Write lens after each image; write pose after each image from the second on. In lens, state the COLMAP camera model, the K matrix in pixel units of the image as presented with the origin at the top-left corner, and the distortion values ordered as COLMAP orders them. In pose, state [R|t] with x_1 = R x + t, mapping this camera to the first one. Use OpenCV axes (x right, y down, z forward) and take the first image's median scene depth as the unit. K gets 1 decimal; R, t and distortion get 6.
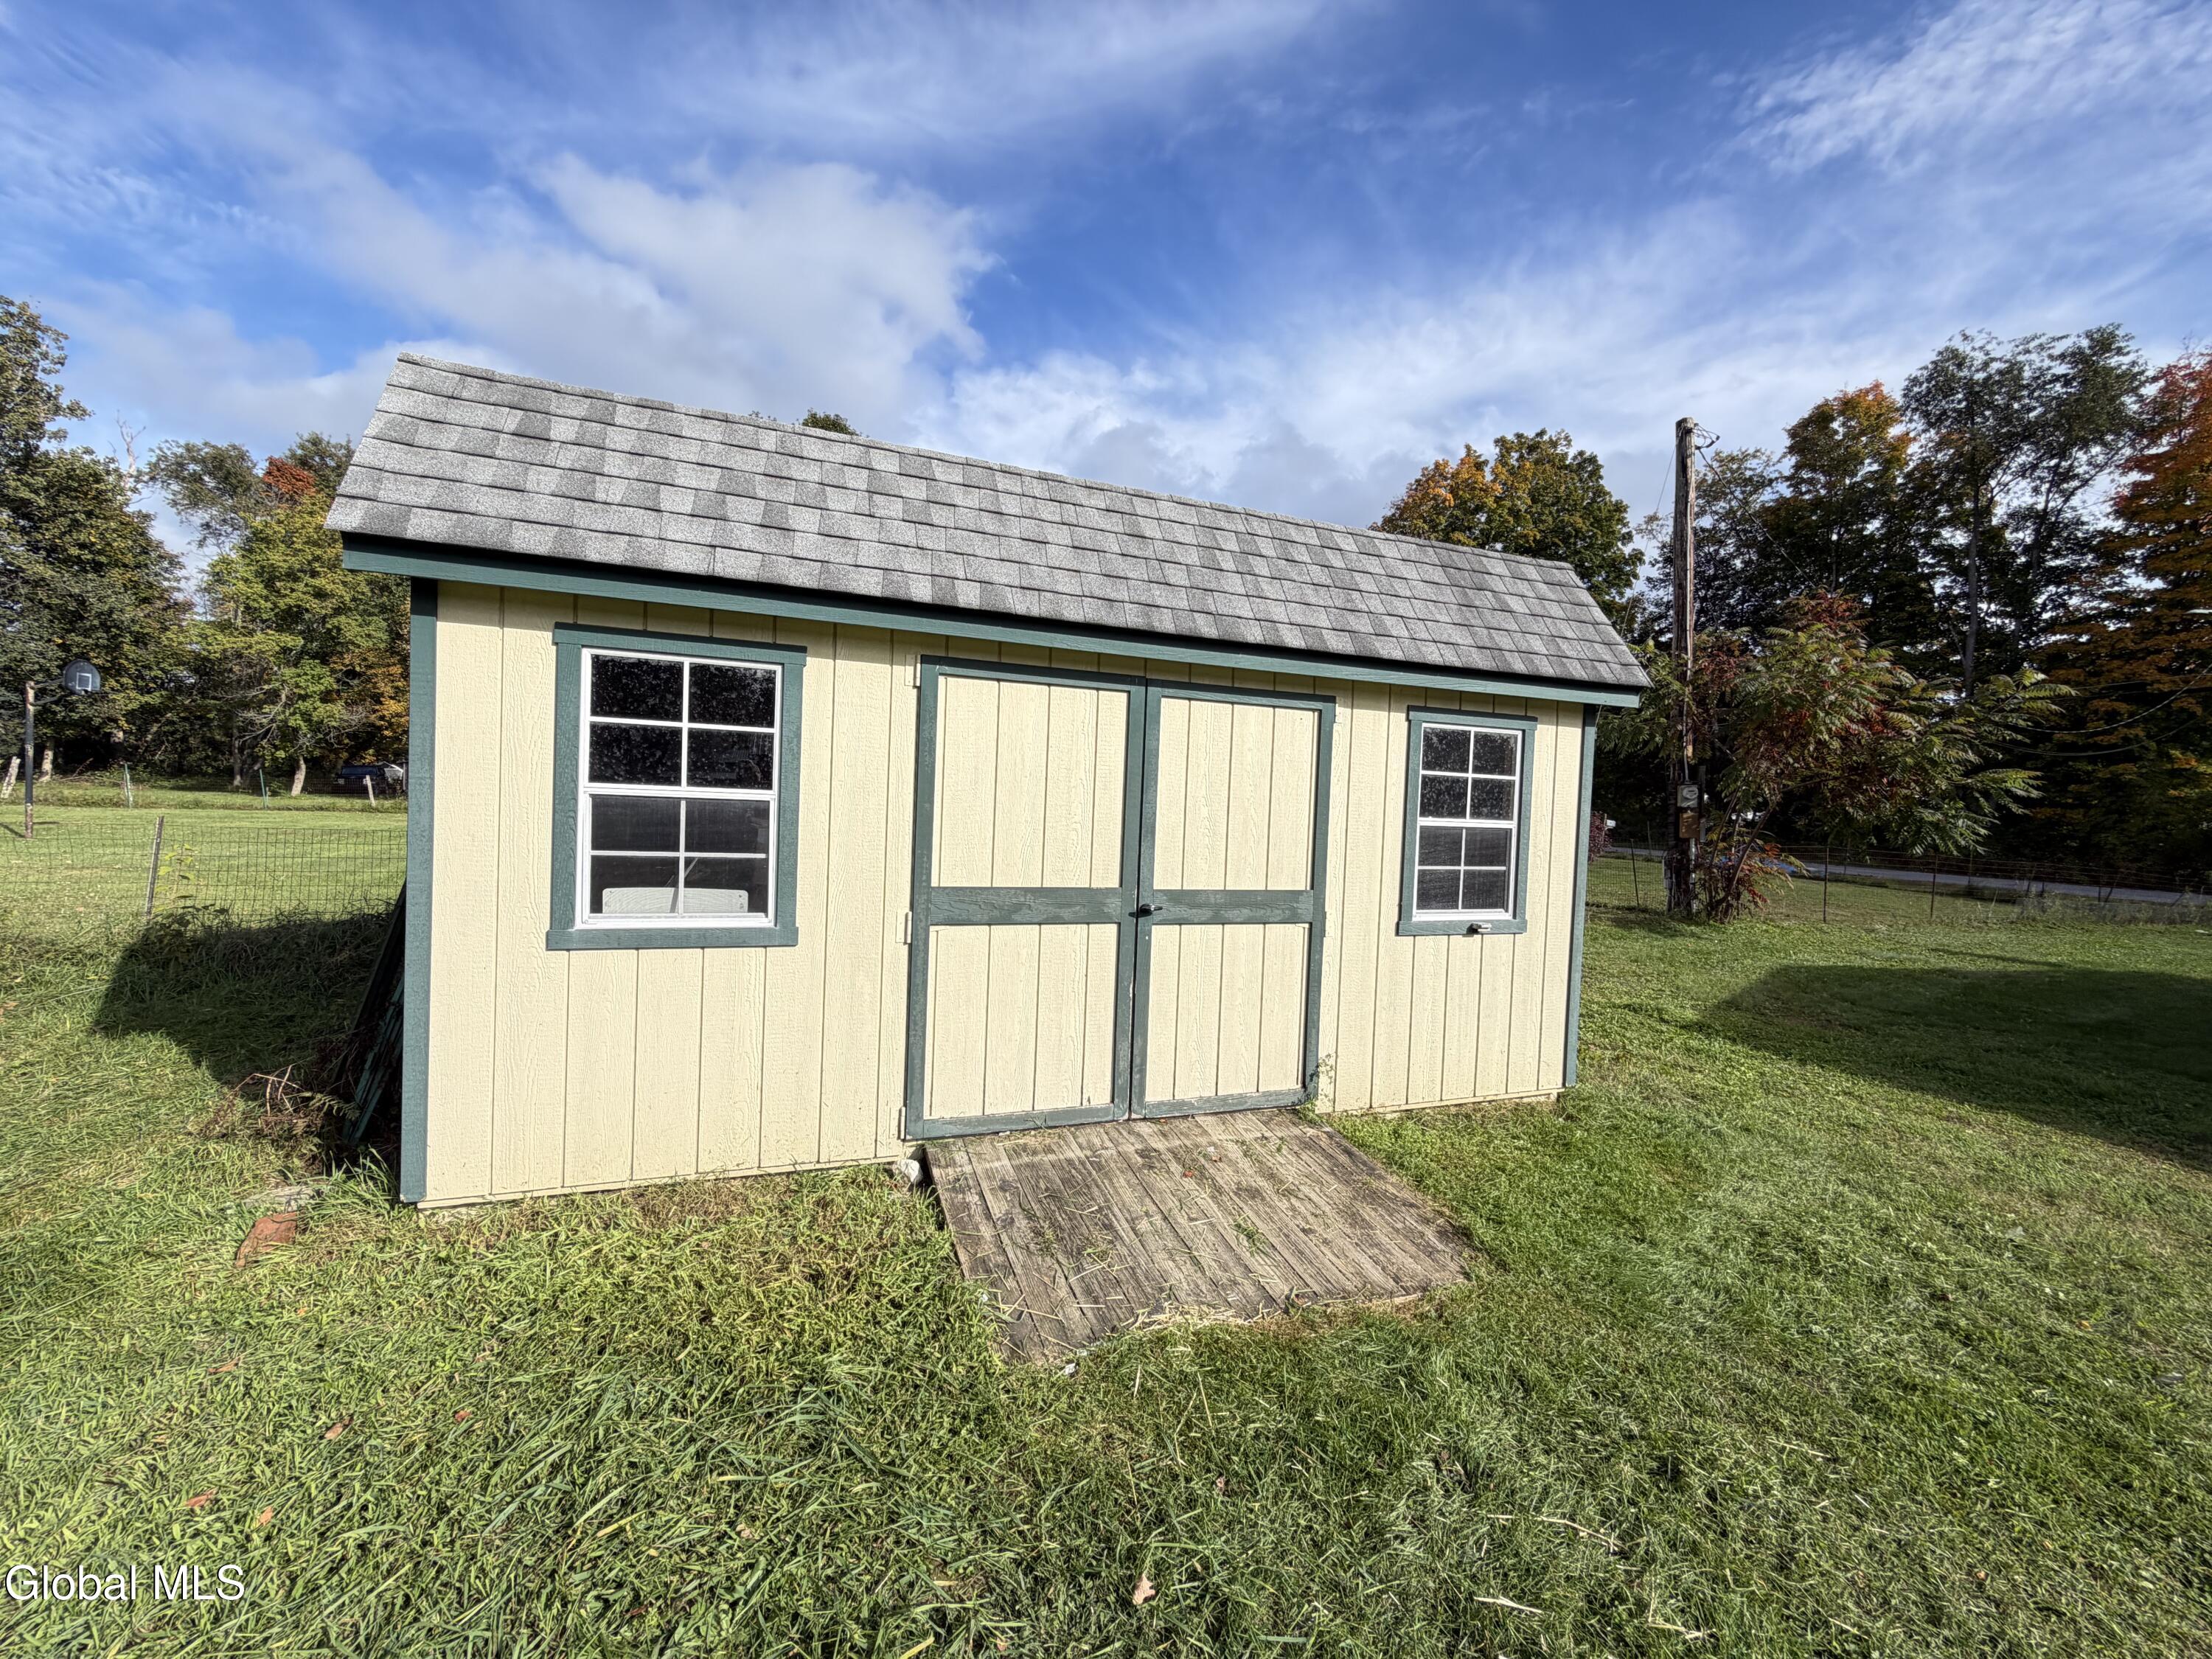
lens RADIAL K [[882.2, 0, 1106.0], [0, 882.2, 829.5], [0, 0, 1]] dist [-0.000481, -0.000457]
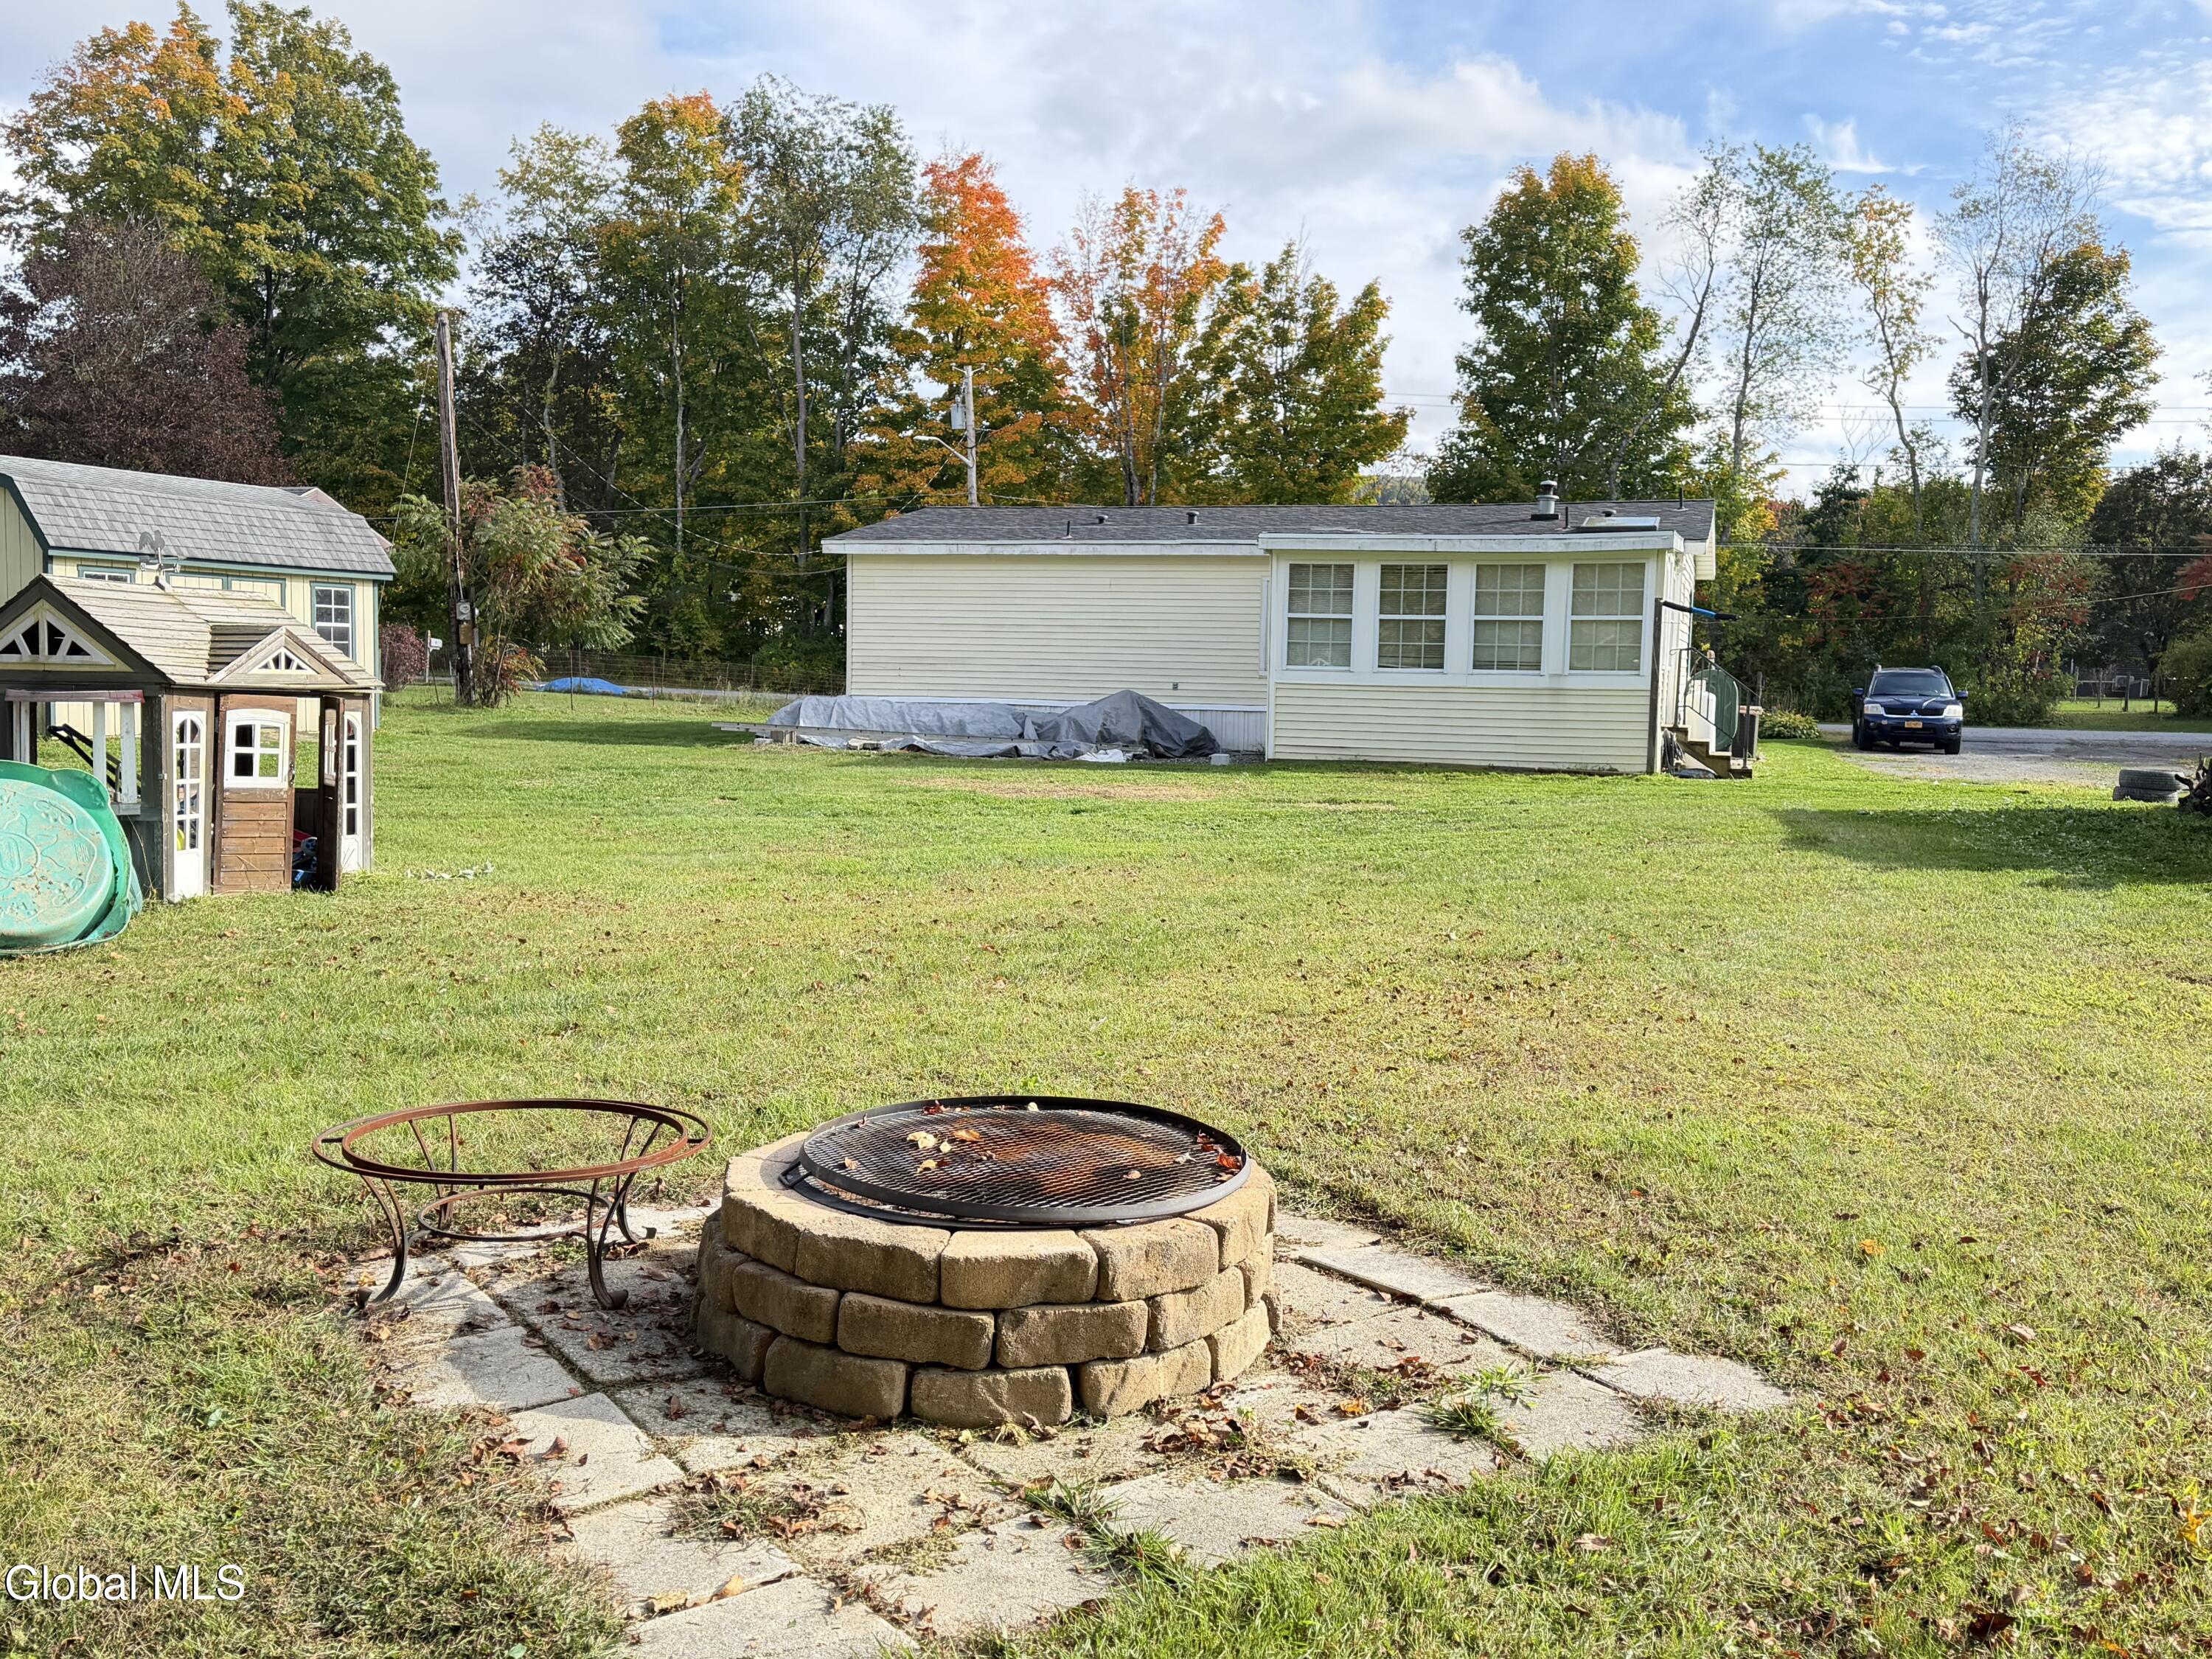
lens RADIAL K [[2009.6, 0, 1106.0], [0, 2009.6, 829.5], [0, 0, 1]] dist [0.156150, -0.314395]
pose [[0.683129, -0.083646, 0.725492, -0.344810], [0.029757, 0.995782, 0.086789, 0.019547], [-0.729691, -0.037699, 0.682737, -0.674465]]
